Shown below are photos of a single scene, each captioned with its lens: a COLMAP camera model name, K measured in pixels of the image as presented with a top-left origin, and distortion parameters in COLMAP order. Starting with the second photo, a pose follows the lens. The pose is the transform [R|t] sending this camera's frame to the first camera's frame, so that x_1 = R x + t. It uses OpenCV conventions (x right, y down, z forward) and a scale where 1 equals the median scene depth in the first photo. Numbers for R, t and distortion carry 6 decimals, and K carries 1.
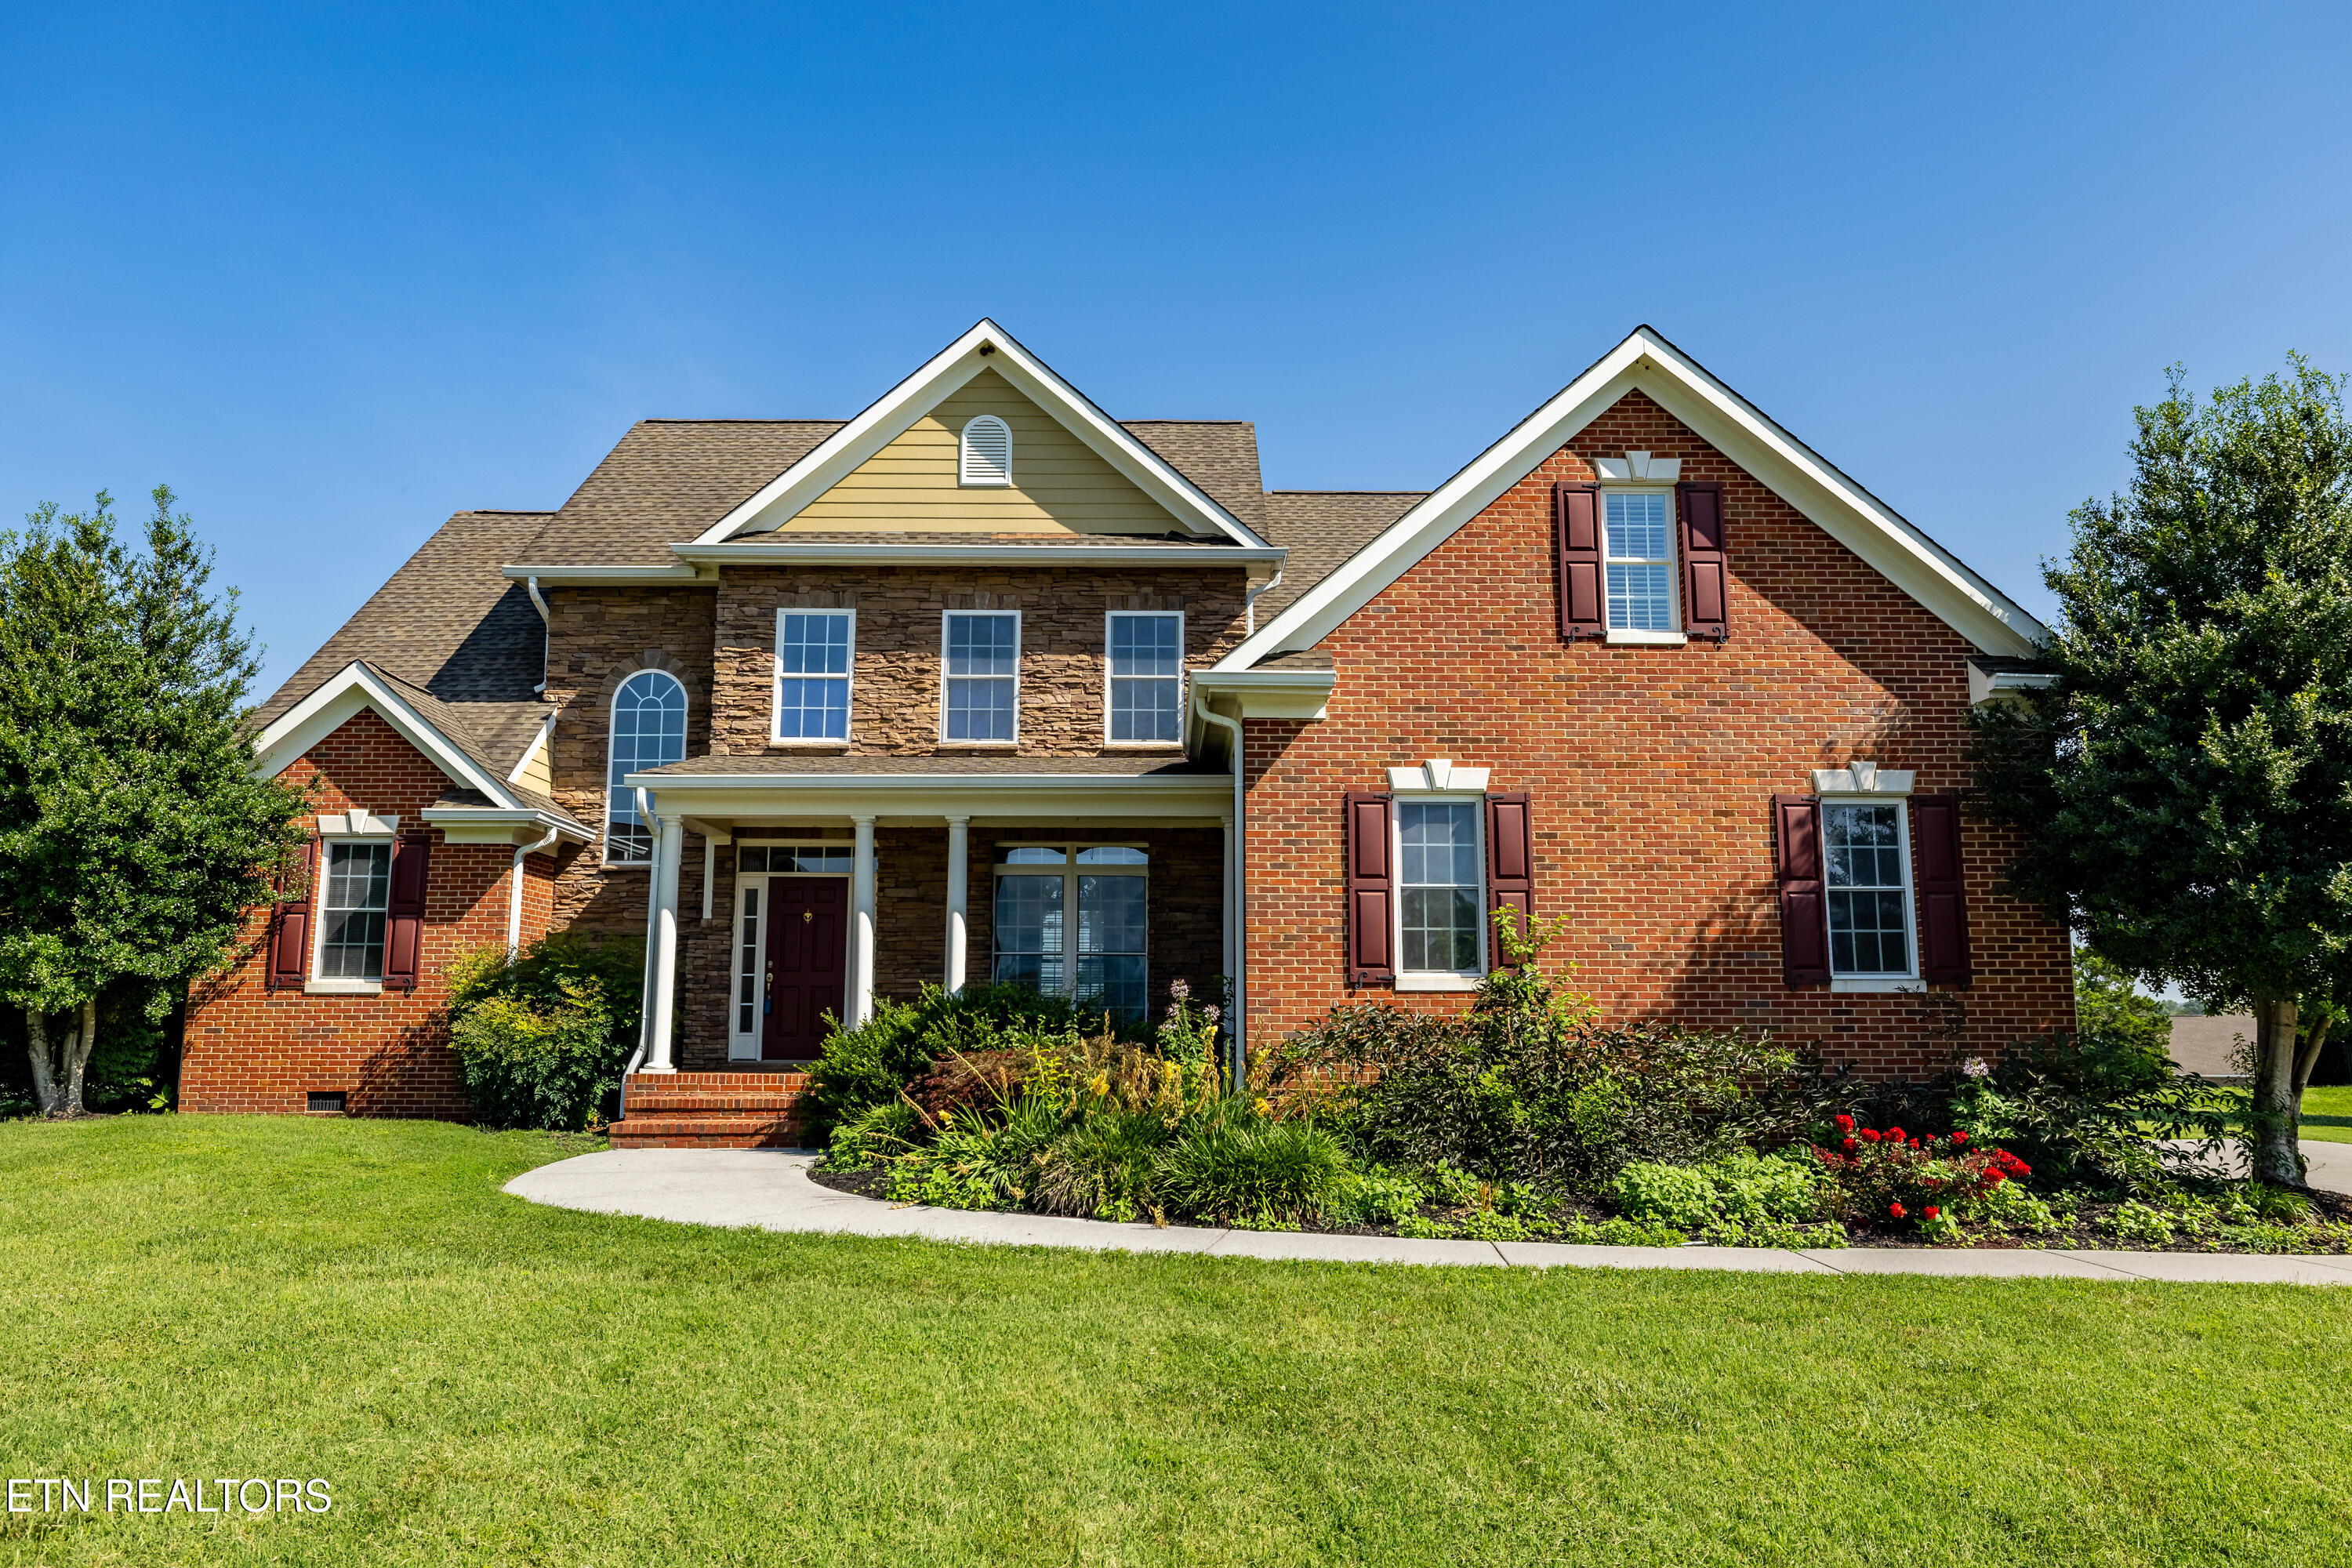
lens RADIAL K [[1616.0, 0, 1176.0], [0, 1616.0, 784.0], [0, 0, 1]] dist [-0.002371, -0.000570]
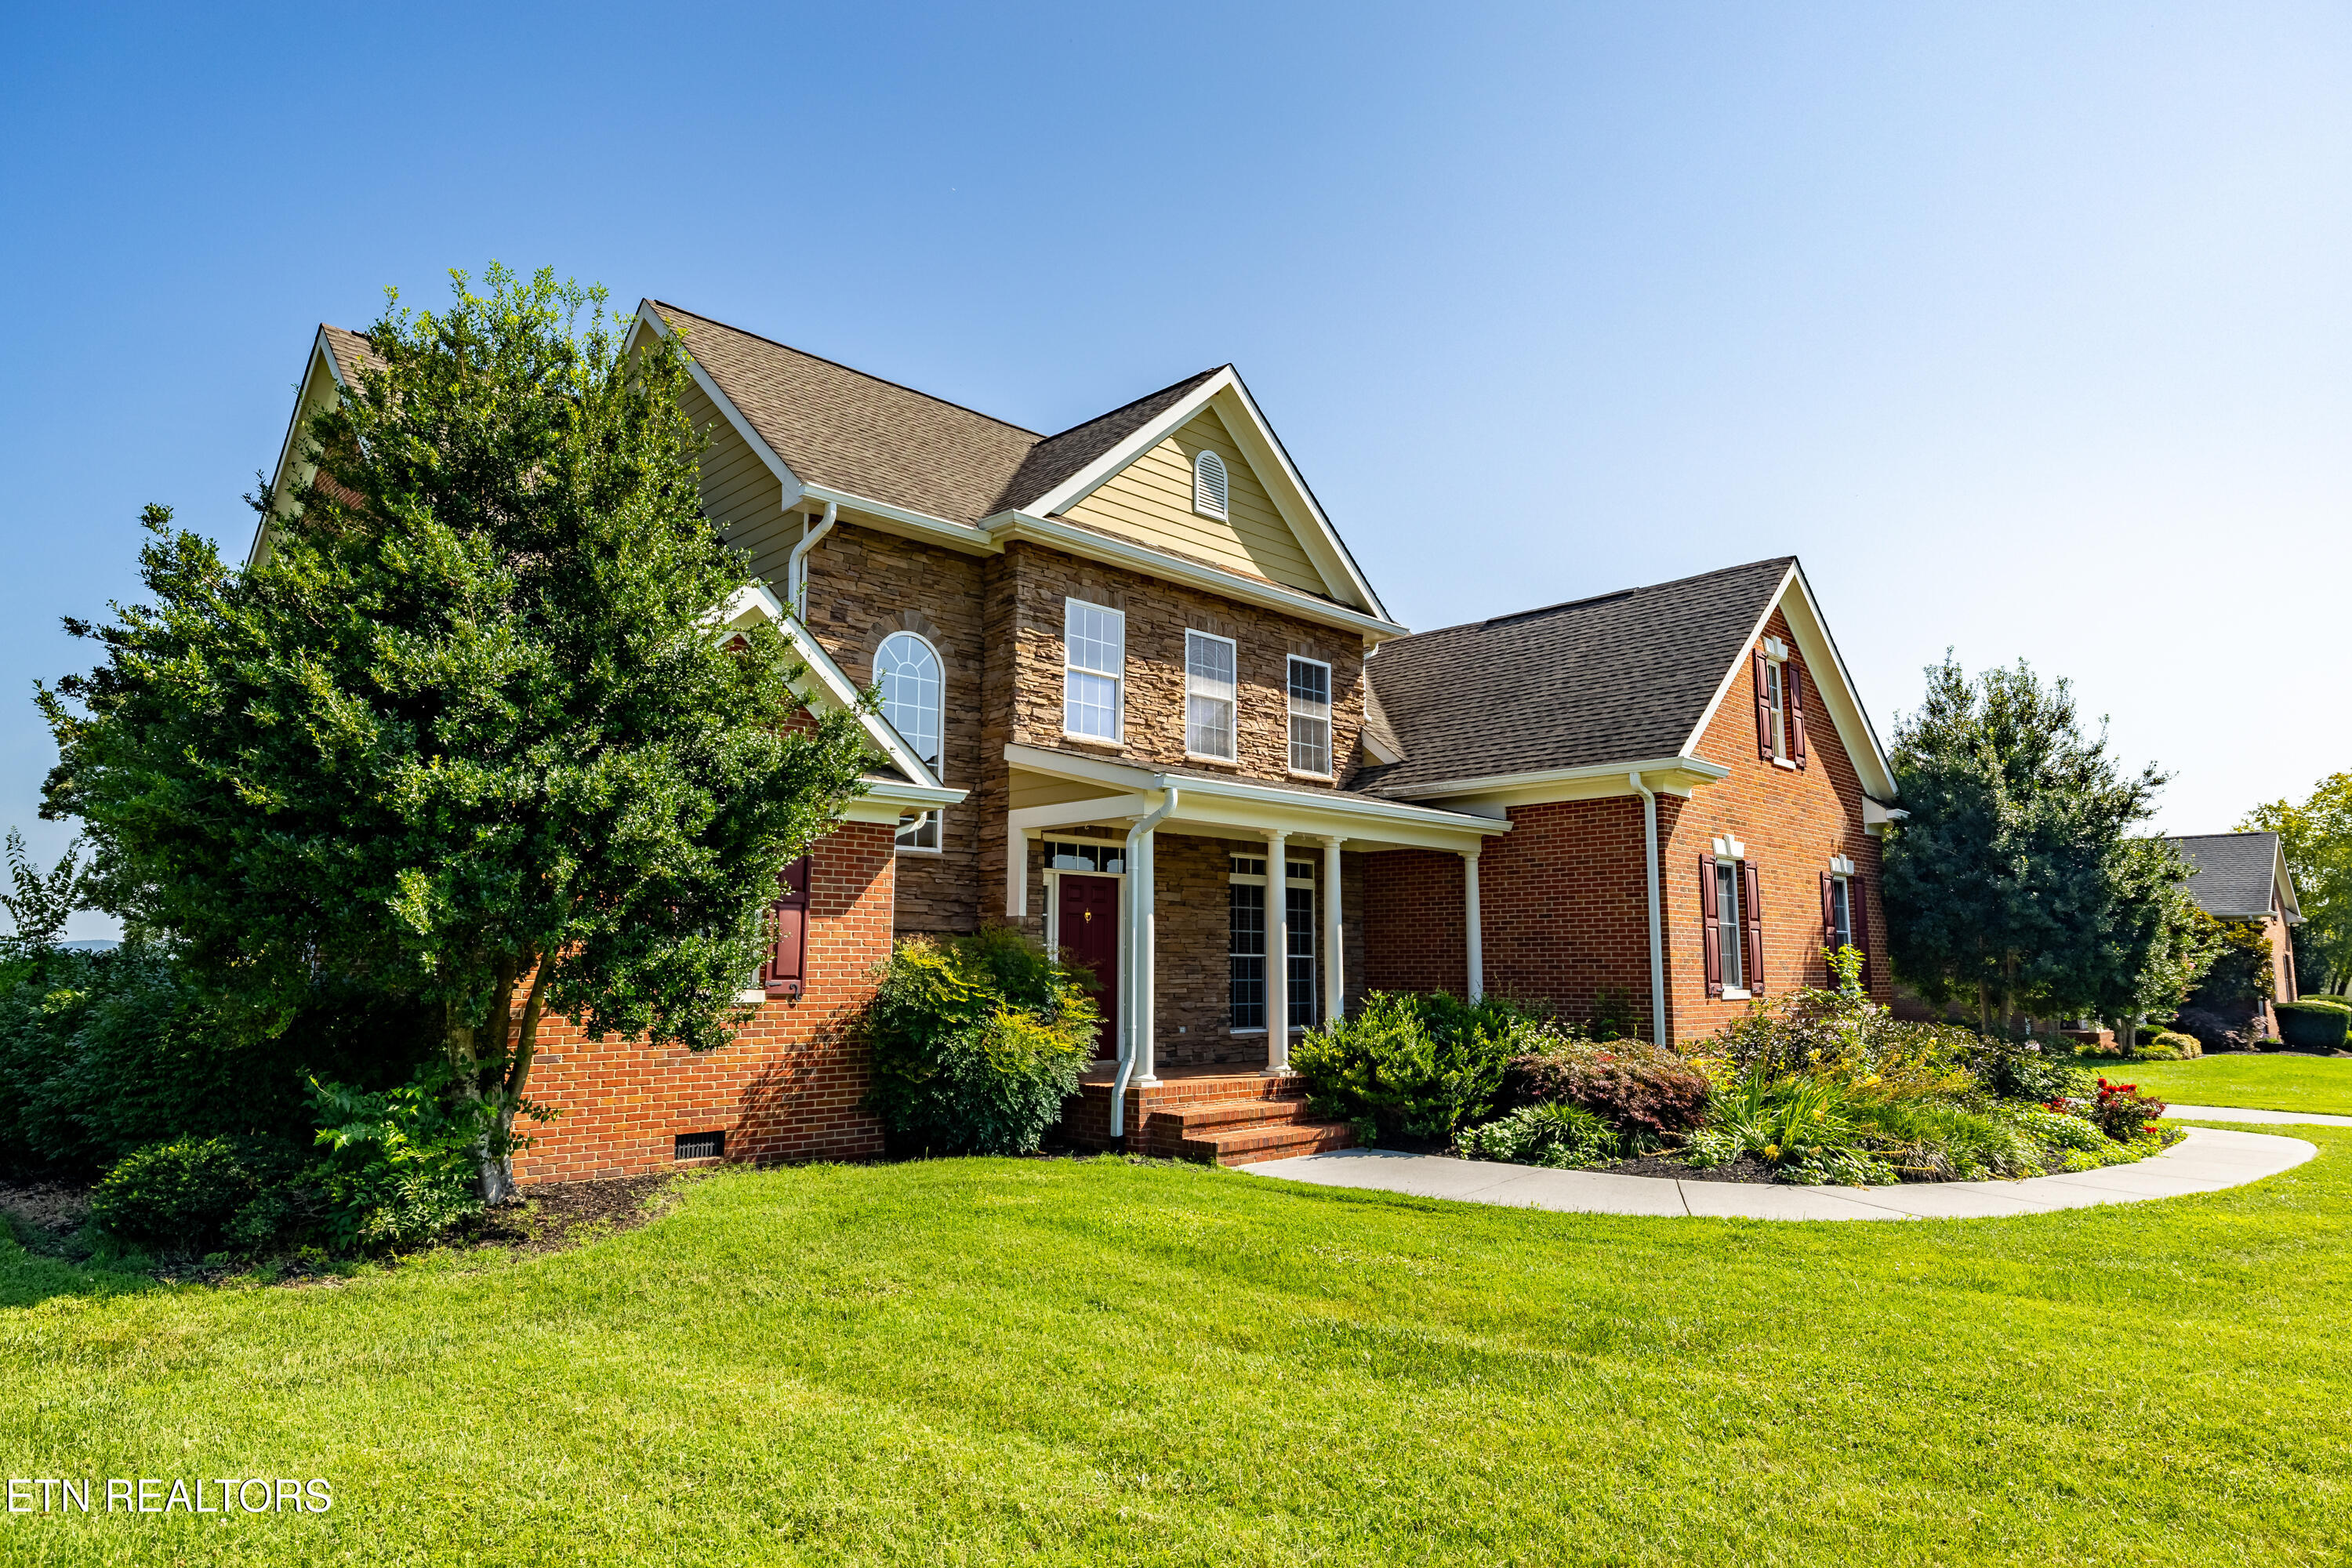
lens RADIAL K [[1394.9, 0, 1176.0], [0, 1394.9, 784.0], [0, 0, 1]] dist [0.001905, 0.000049]
pose [[0.712987, 0.093902, 0.694861, -0.777672], [-0.106249, 0.994017, -0.025308, 0.017426], [-0.693080, -0.055784, 0.718699, 0.348778]]
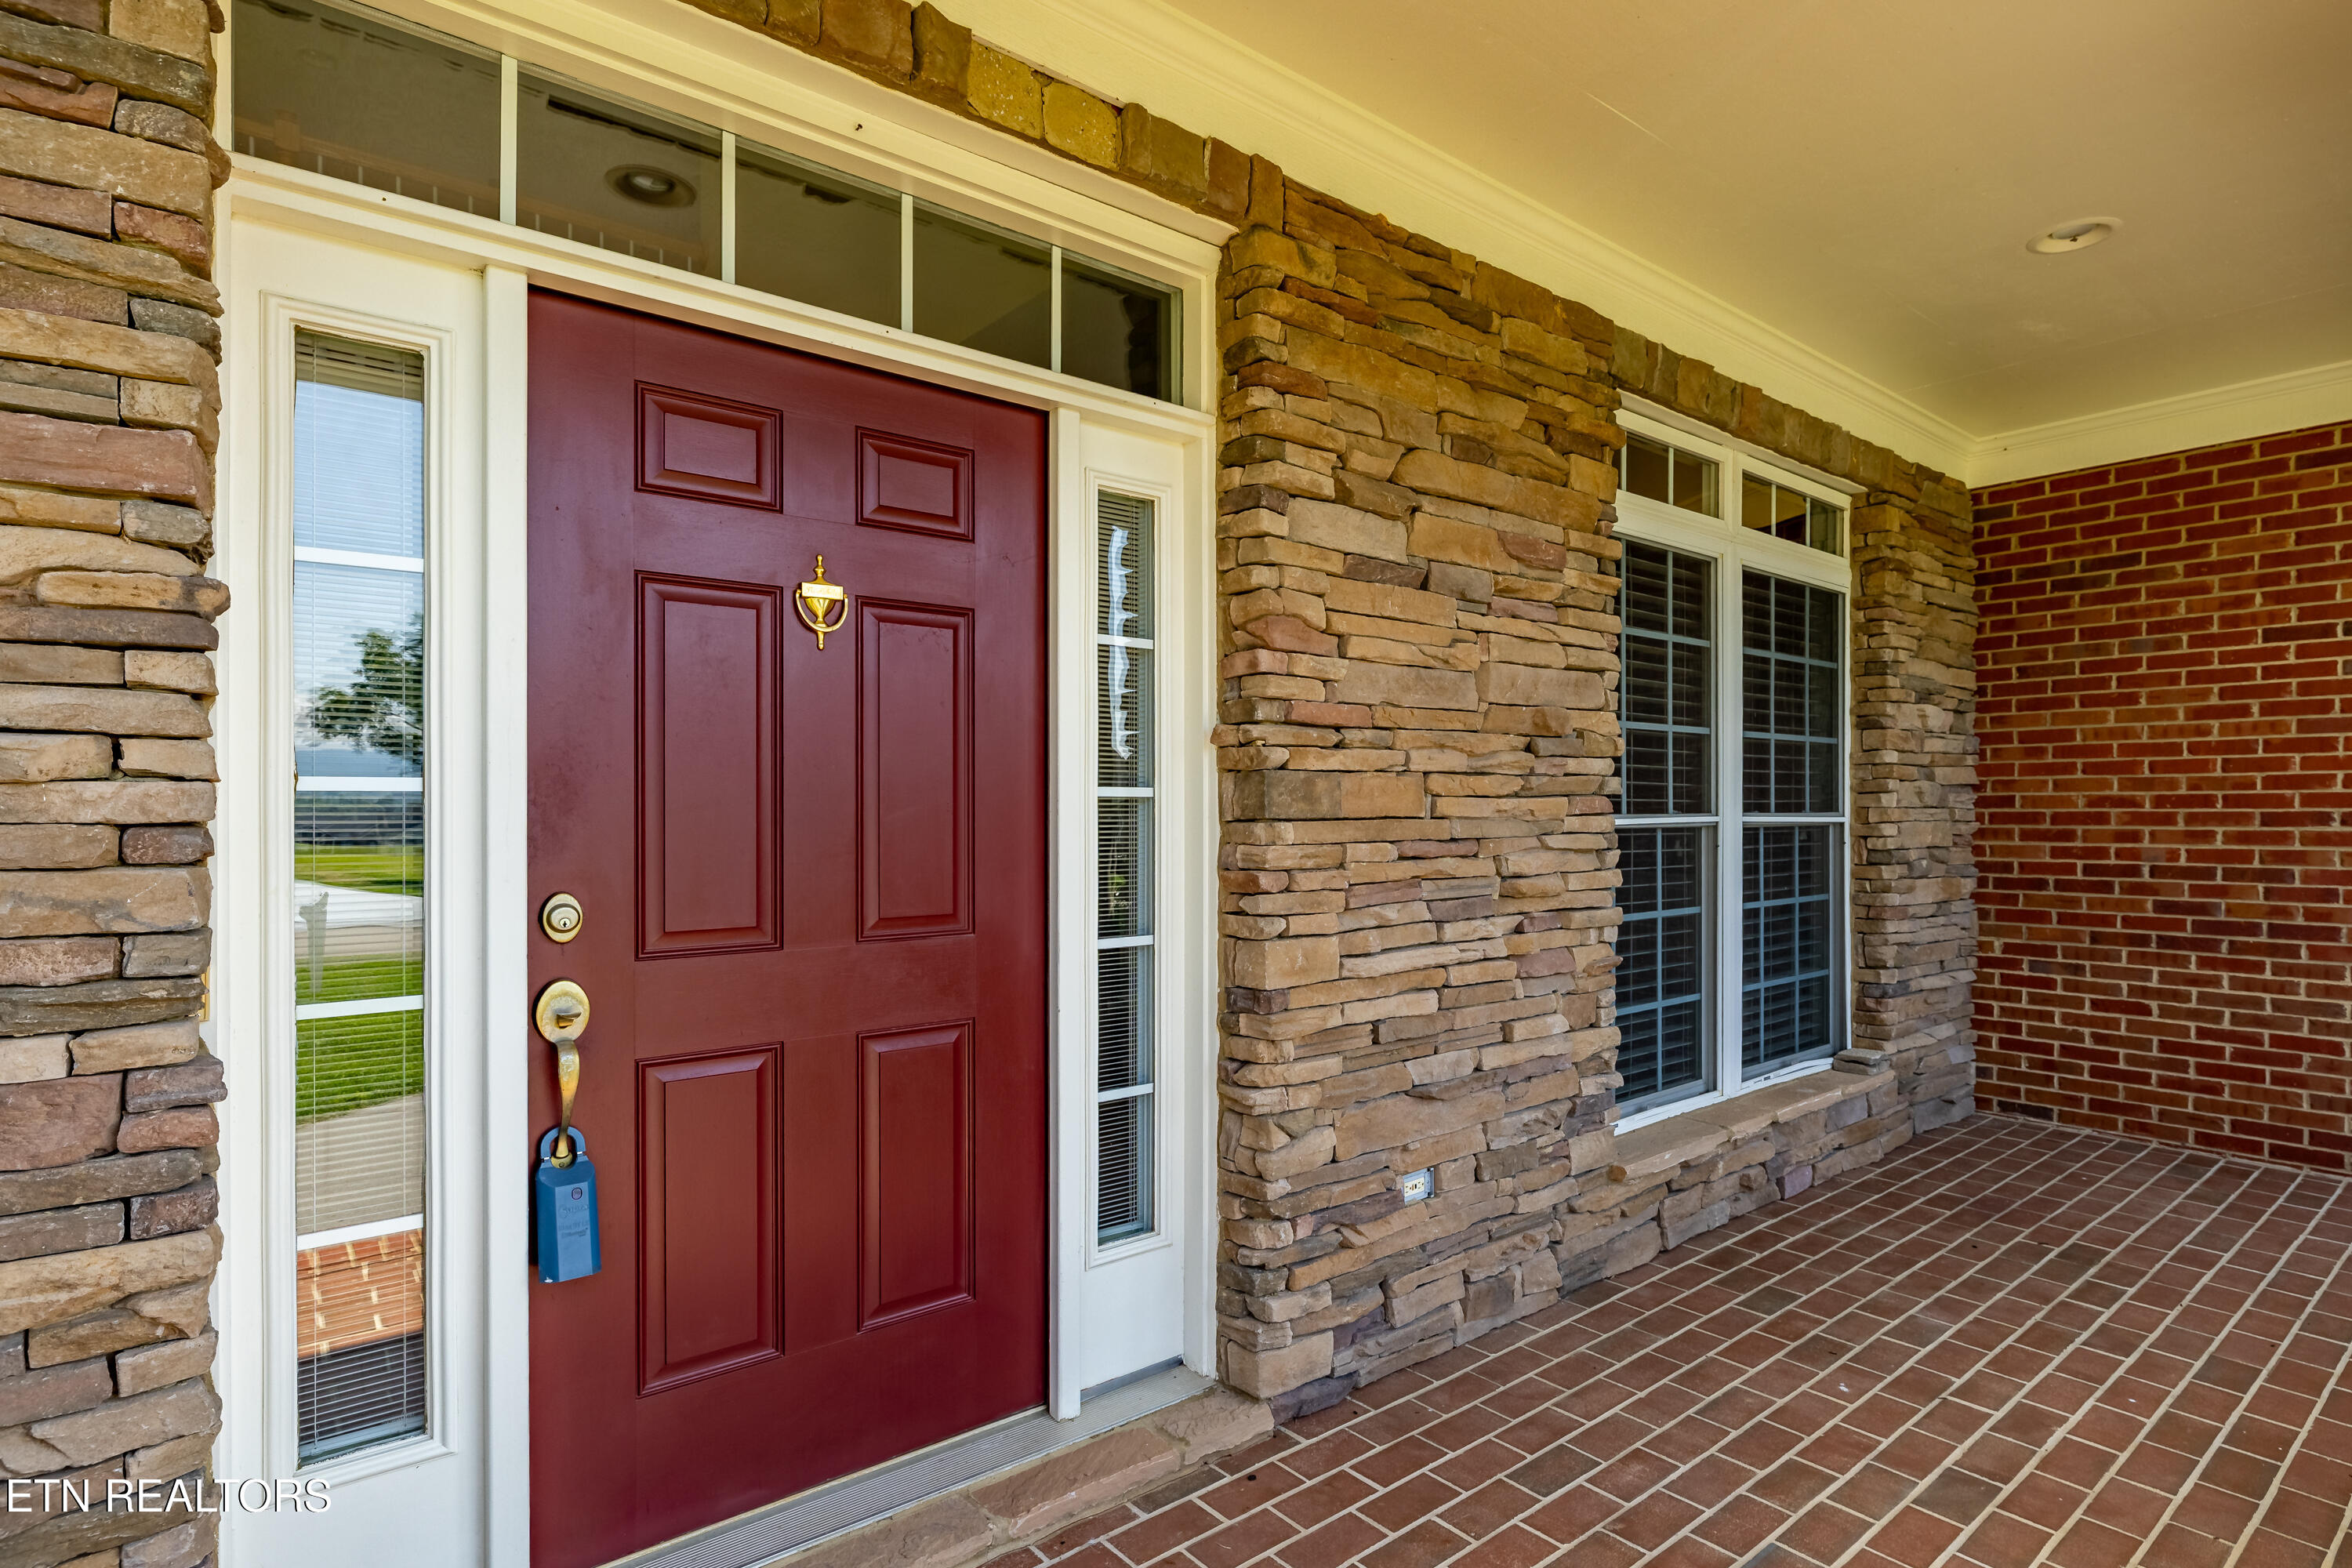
lens RADIAL K [[1012.2, 0, 1179.8], [0, 1012.2, 813.4], [0, 0, 1]] dist [-0.000815, -0.000057]
pose [[0.829406, -0.007270, 0.558599, -0.252235], [-0.081098, 0.987756, 0.133270, 0.084720], [-0.552728, -0.155836, 0.818661, 0.881625]]
